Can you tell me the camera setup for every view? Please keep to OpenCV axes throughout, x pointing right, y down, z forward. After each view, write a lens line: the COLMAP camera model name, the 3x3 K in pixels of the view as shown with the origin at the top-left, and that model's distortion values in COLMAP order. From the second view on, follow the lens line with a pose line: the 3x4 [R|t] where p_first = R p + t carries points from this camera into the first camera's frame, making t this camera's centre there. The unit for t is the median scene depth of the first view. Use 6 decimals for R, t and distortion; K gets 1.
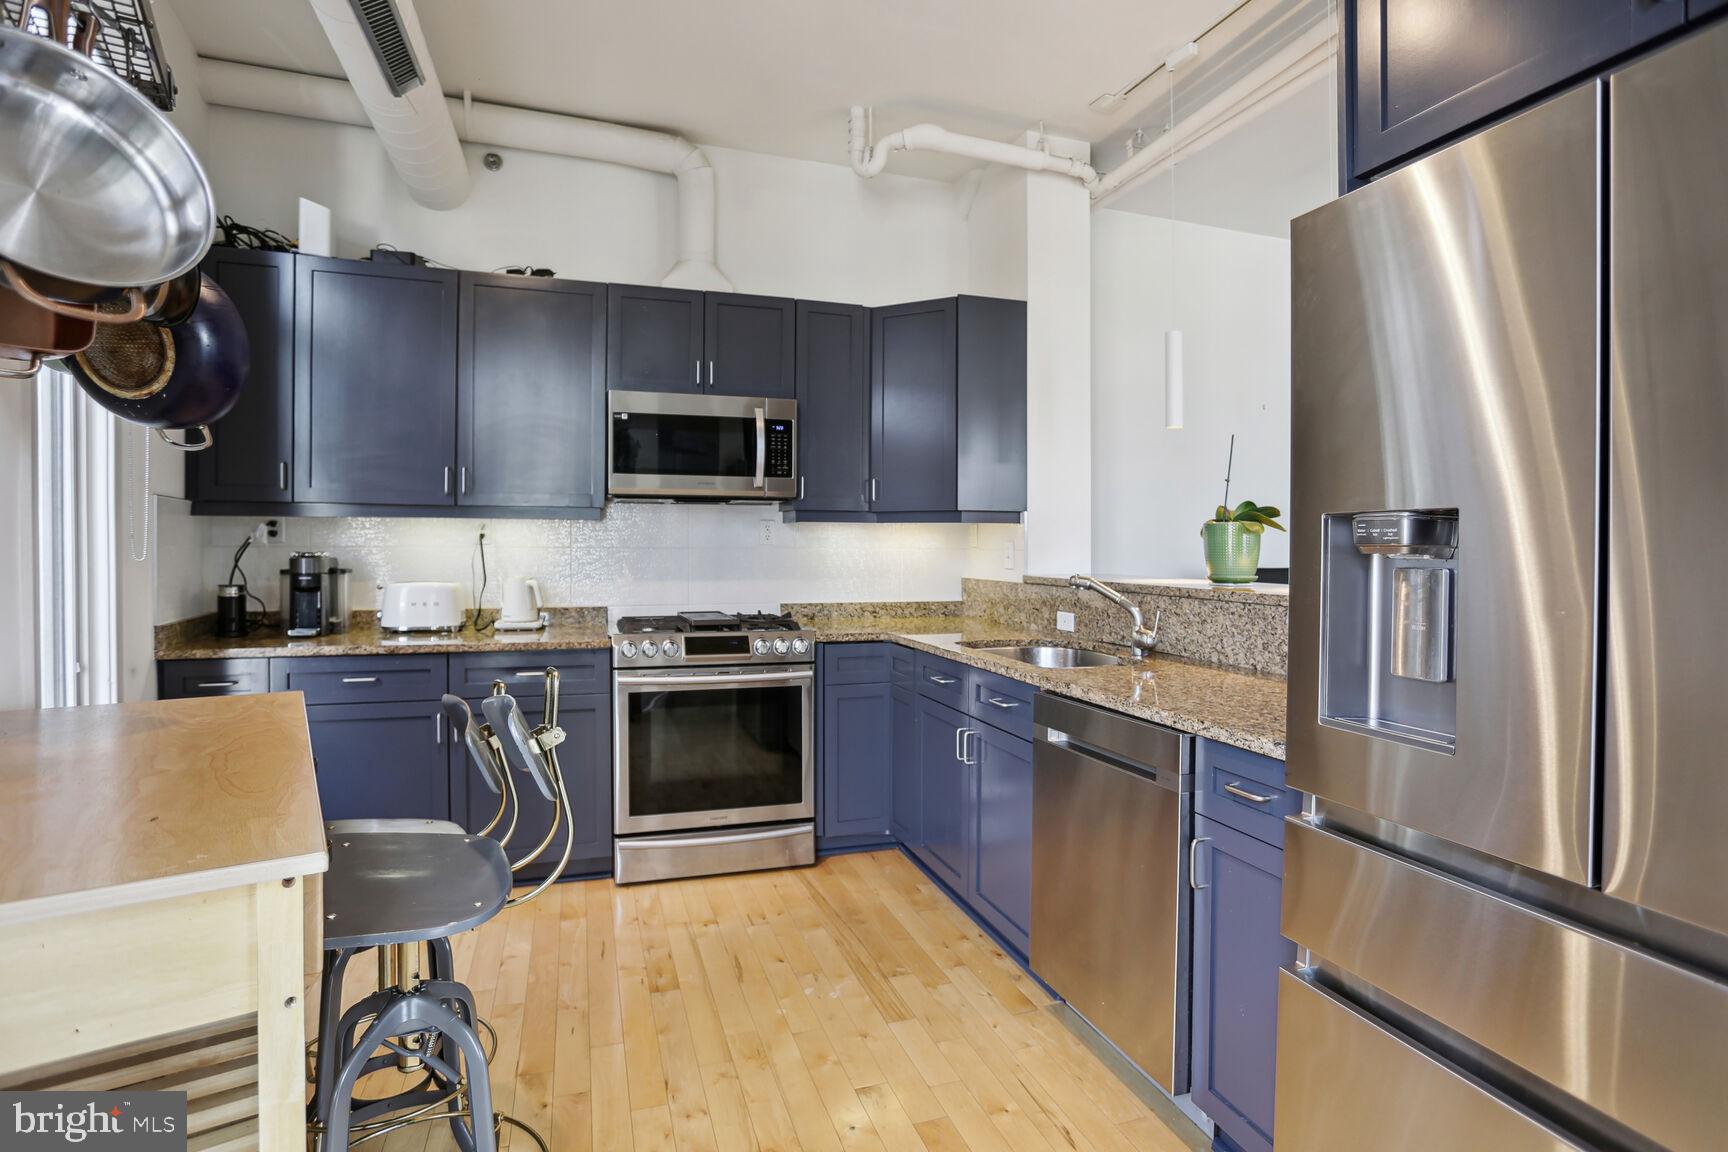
lens RADIAL K [[850.5, 0, 862.8], [0, 850.5, 561.4], [0, 0, 1]] dist [0.000147, 0.000023]
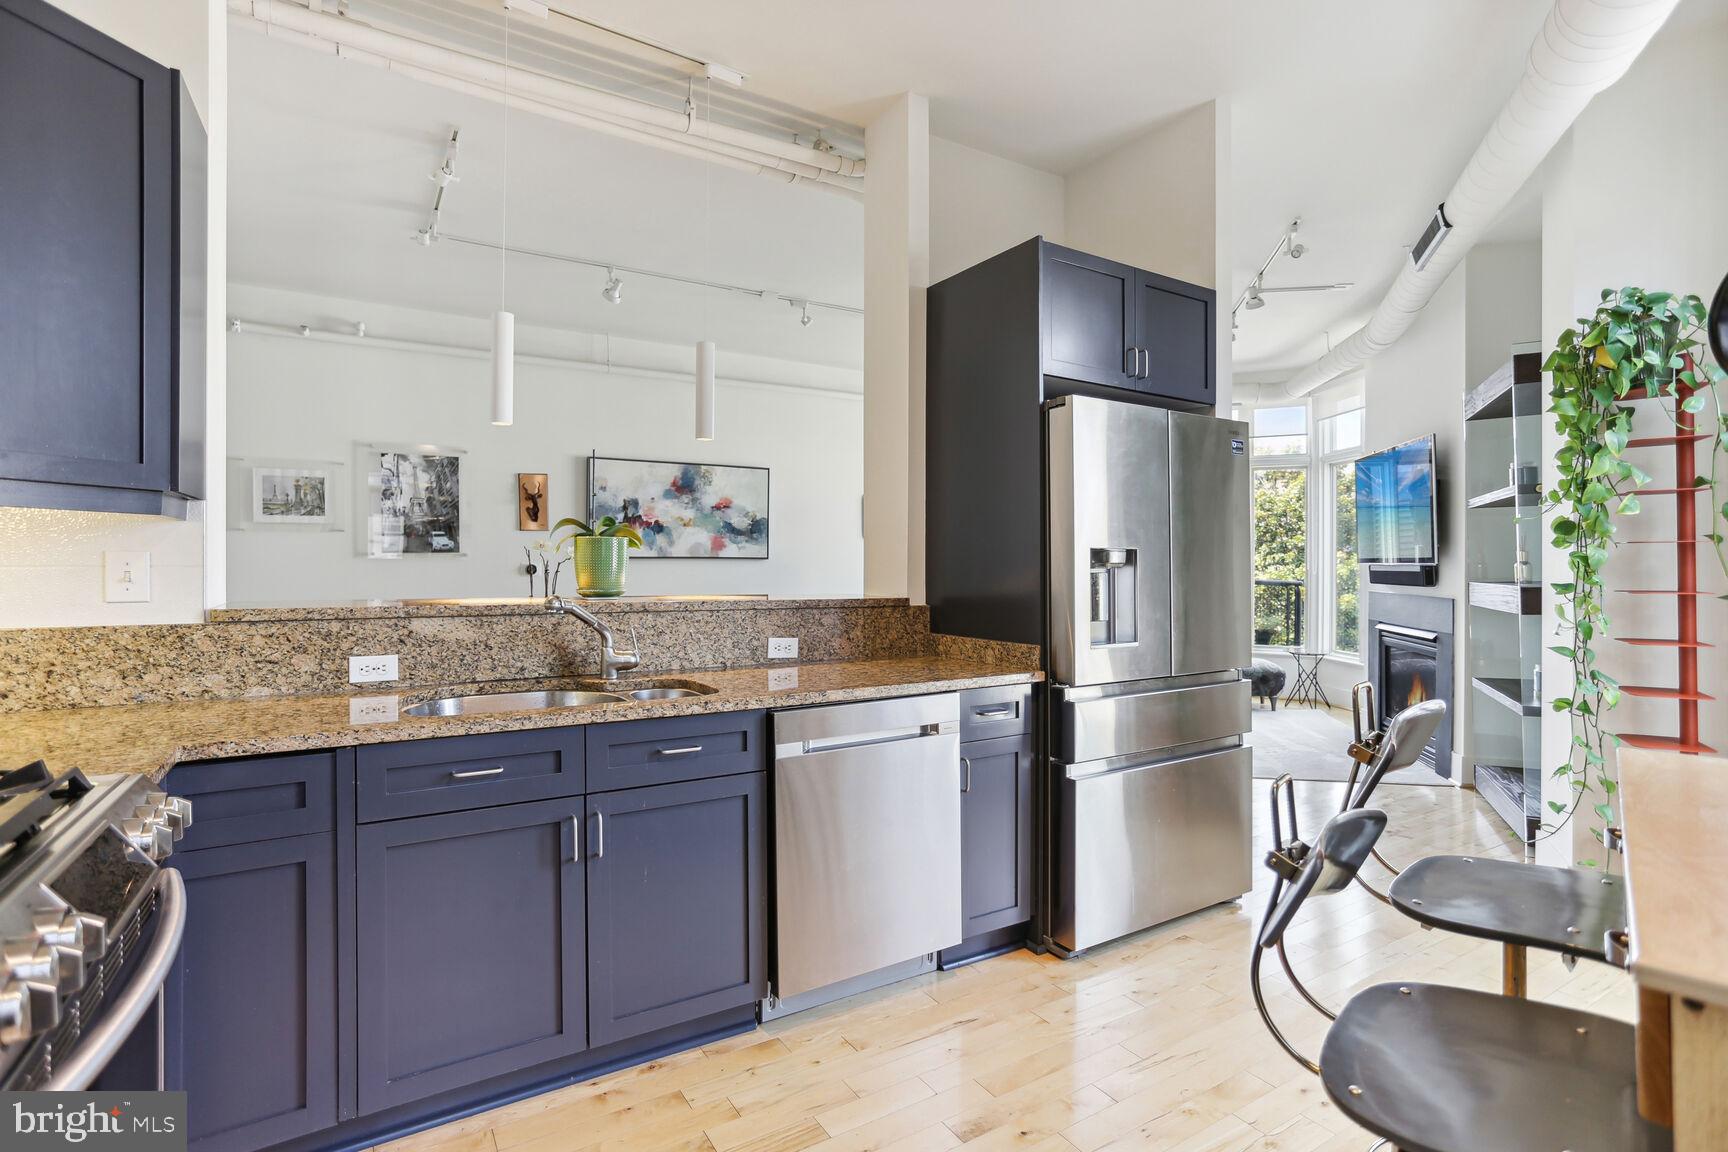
lens RADIAL K [[850.5, 0, 866.8], [0, 850.5, 572.1], [0, 0, 1]] dist [0.000147, 0.000023]
pose [[-0.223855, -0.004646, 0.974611, -0.565888], [0.016395, 0.999829, 0.008532, -0.007468], [-0.974485, 0.017888, -0.223741, 0.829124]]
